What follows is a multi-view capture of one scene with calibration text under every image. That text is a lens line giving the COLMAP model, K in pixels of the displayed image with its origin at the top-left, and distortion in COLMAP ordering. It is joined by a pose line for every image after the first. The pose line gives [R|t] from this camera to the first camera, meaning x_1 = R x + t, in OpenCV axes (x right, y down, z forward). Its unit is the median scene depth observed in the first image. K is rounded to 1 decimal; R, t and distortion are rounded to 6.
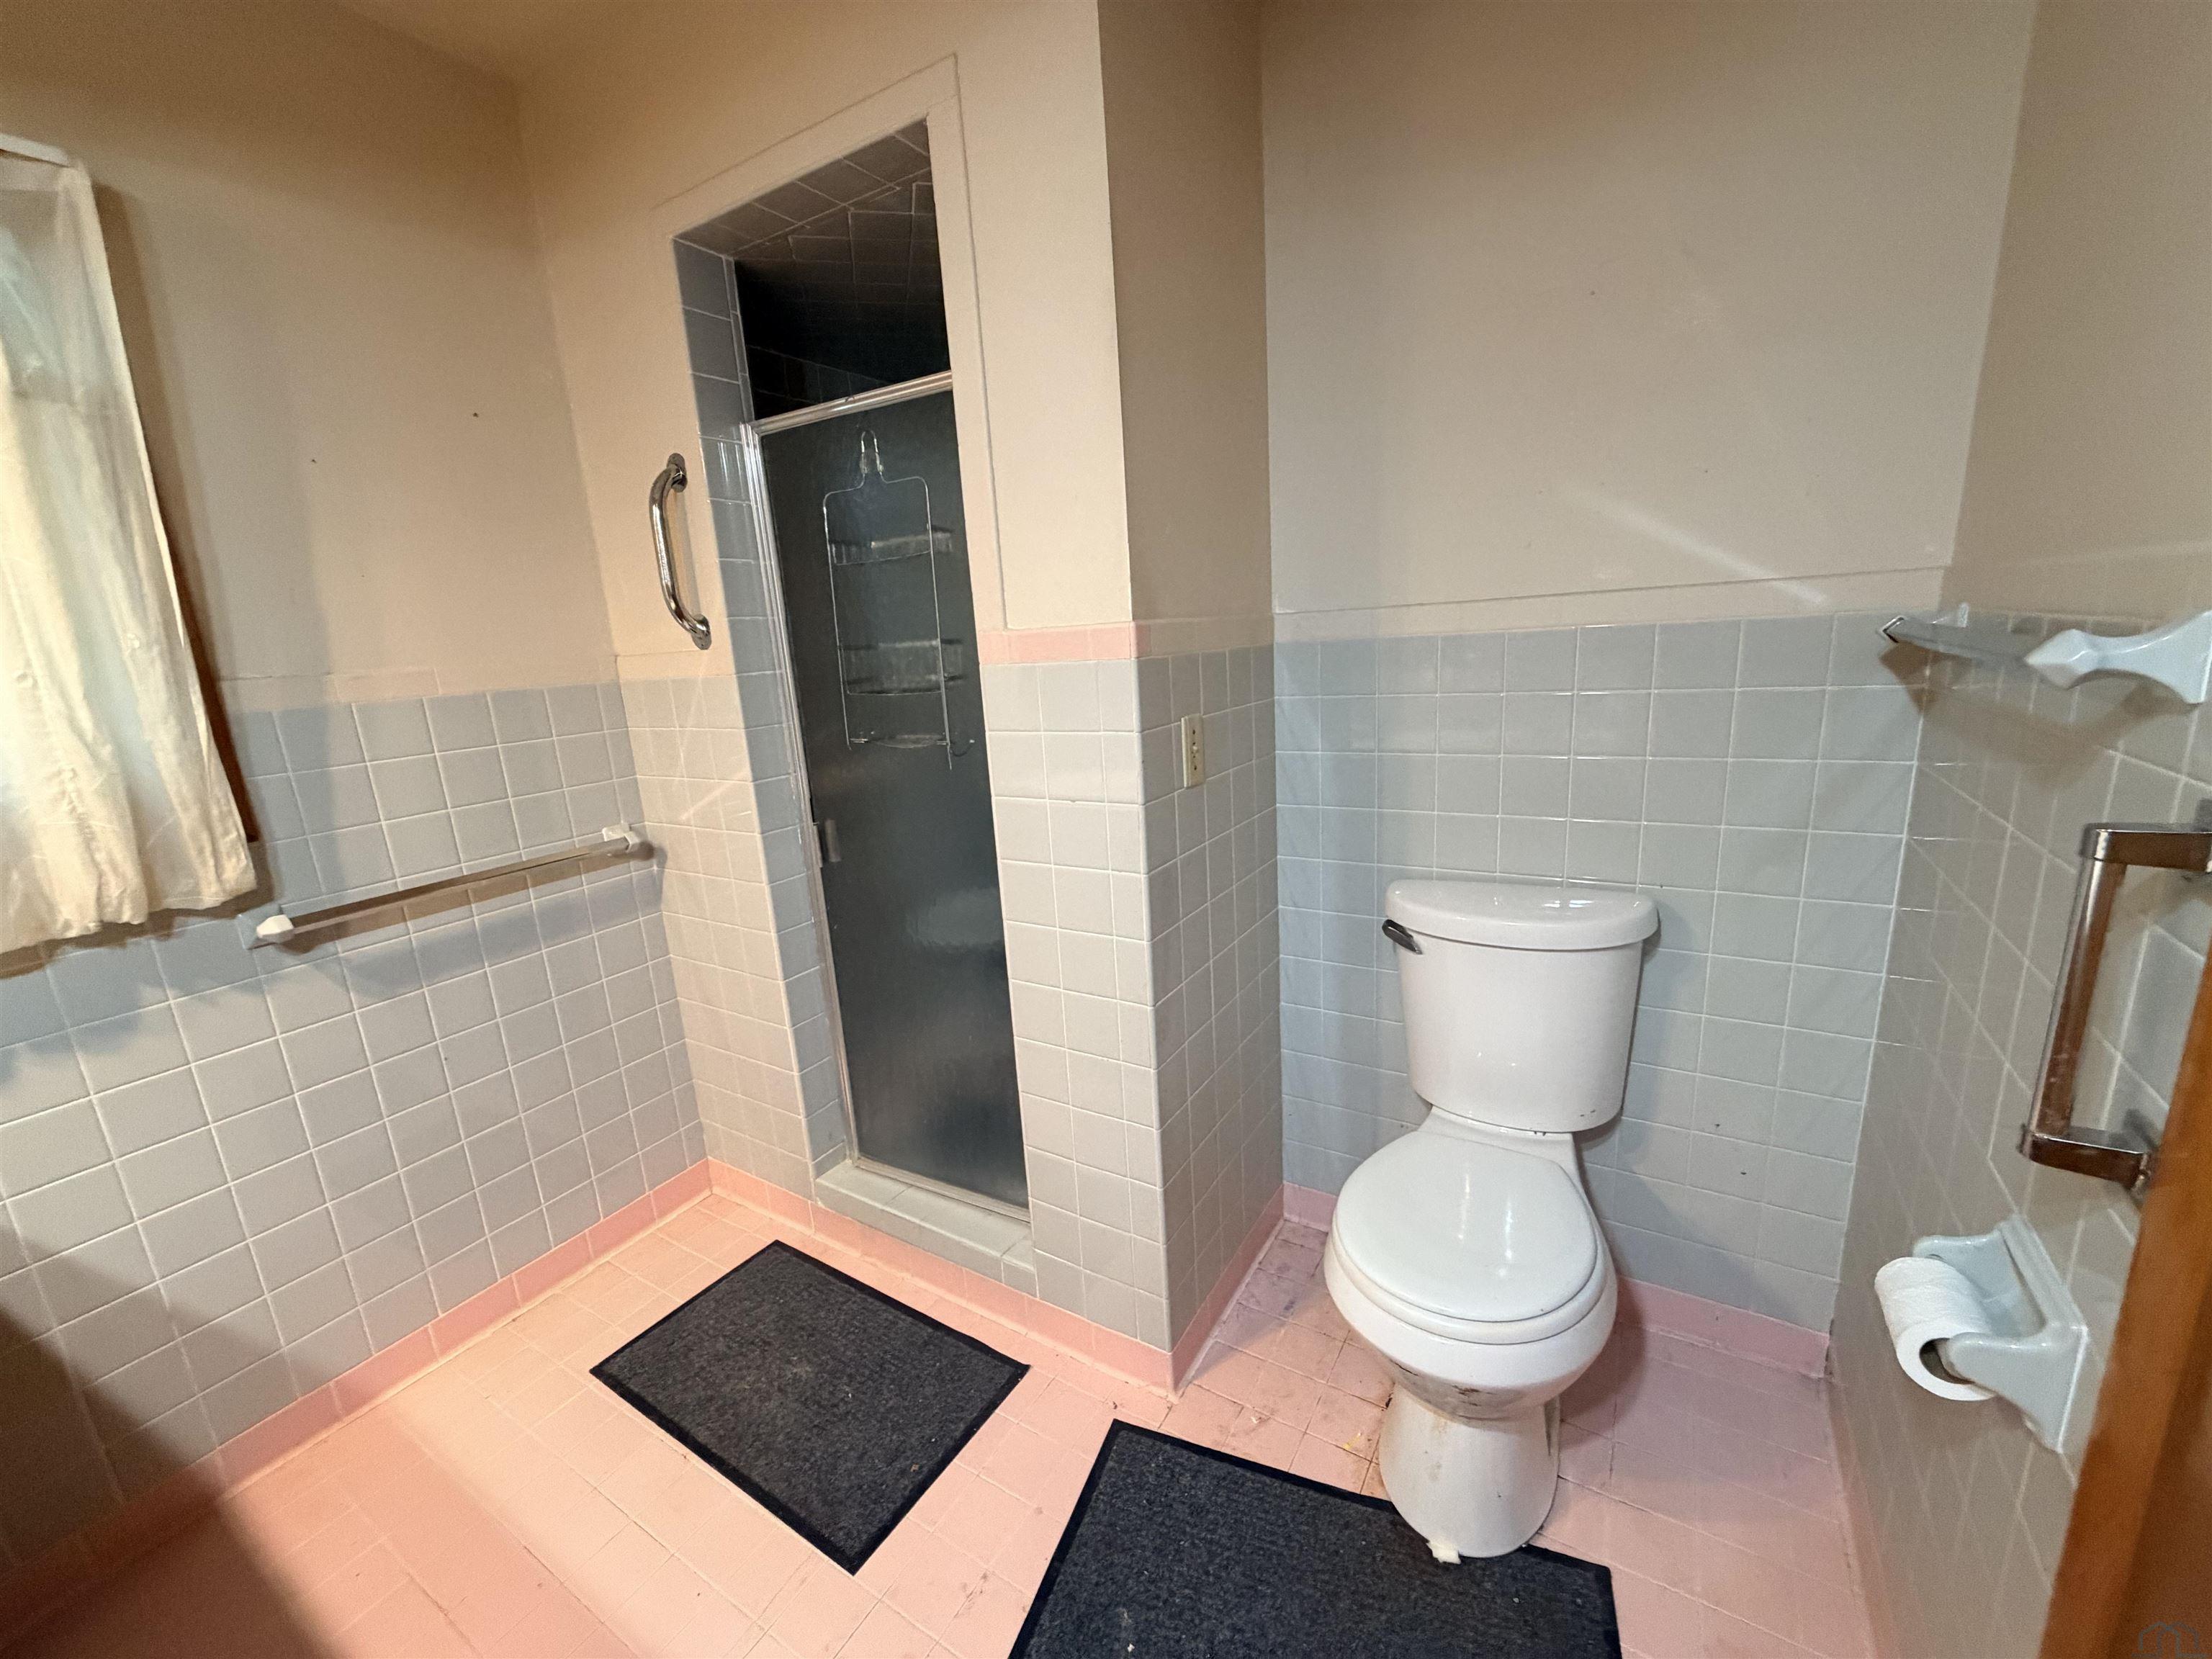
lens RADIAL K [[884.4, 0, 1101.5], [0, 884.4, 829.9], [0, 0, 1]] dist [0.000151, -0.000137]
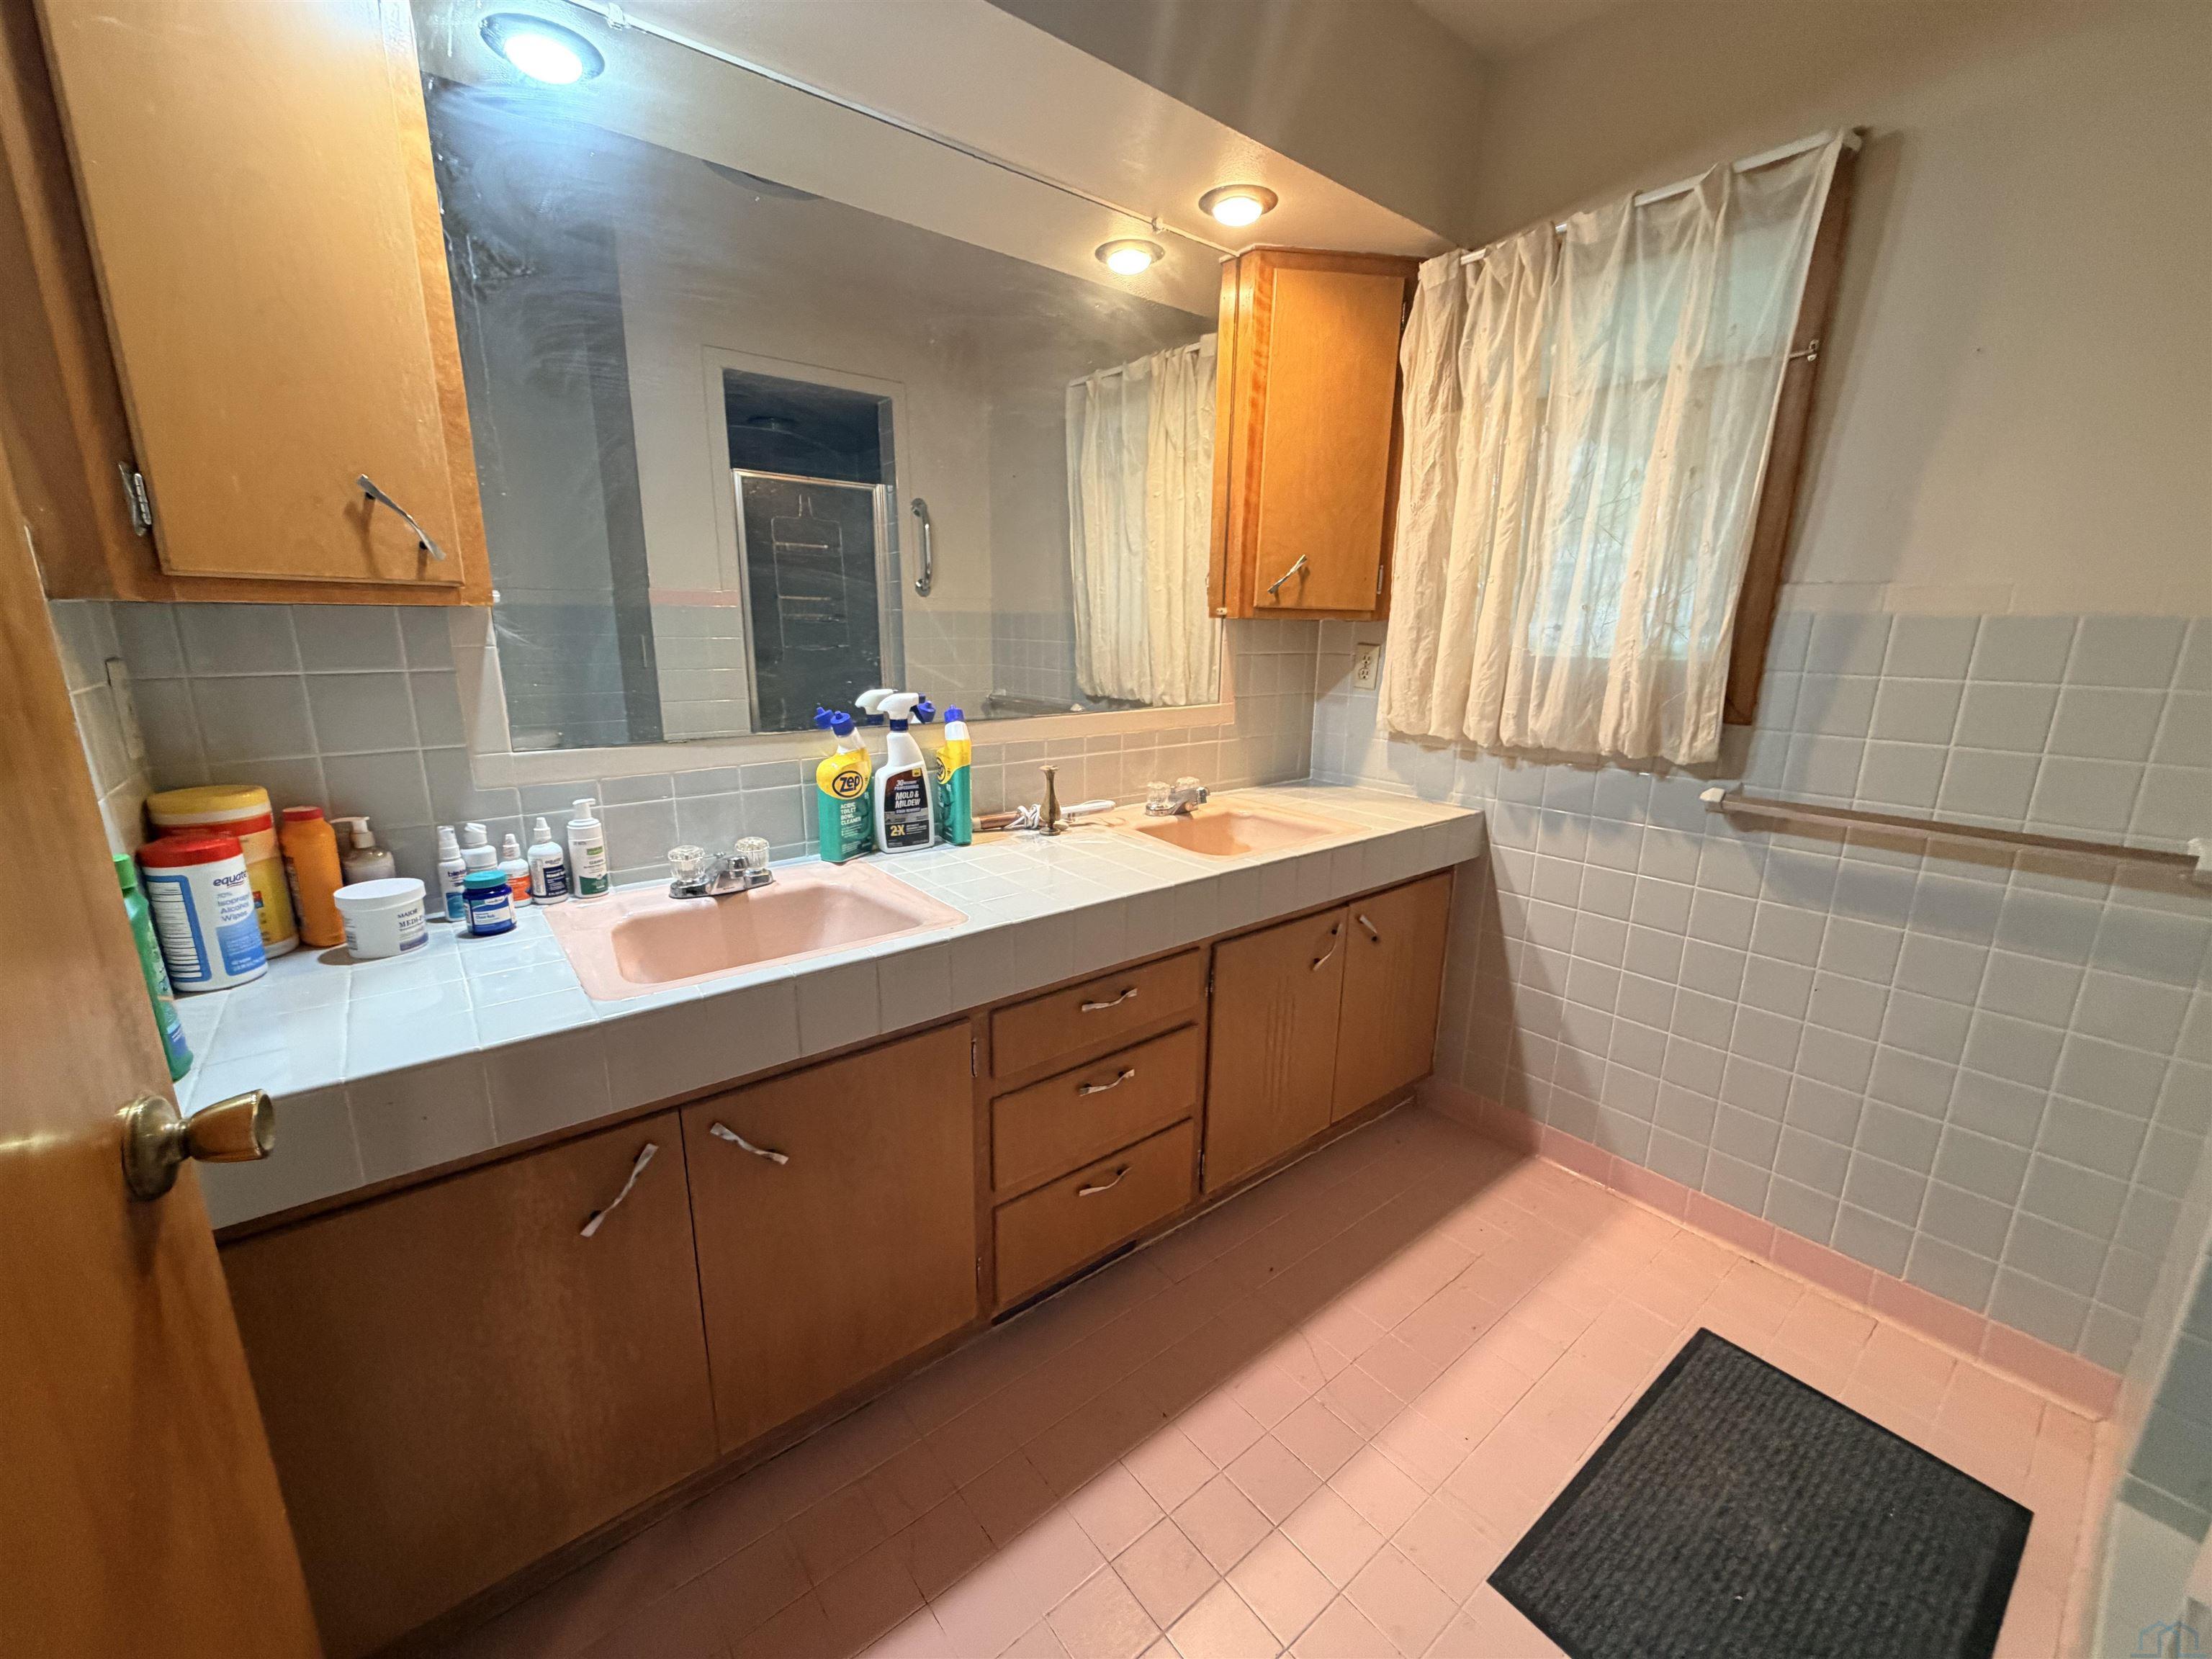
lens RADIAL K [[884.4, 0, 1100.9], [0, 884.4, 836.2], [0, 0, 1]] dist [0.000151, -0.000137]
pose [[-0.336844, 0.277354, -0.899784, 0.389964], [-0.205636, 0.910891, 0.357759, -0.089841], [0.918831, 0.305537, -0.249794, 0.523044]]
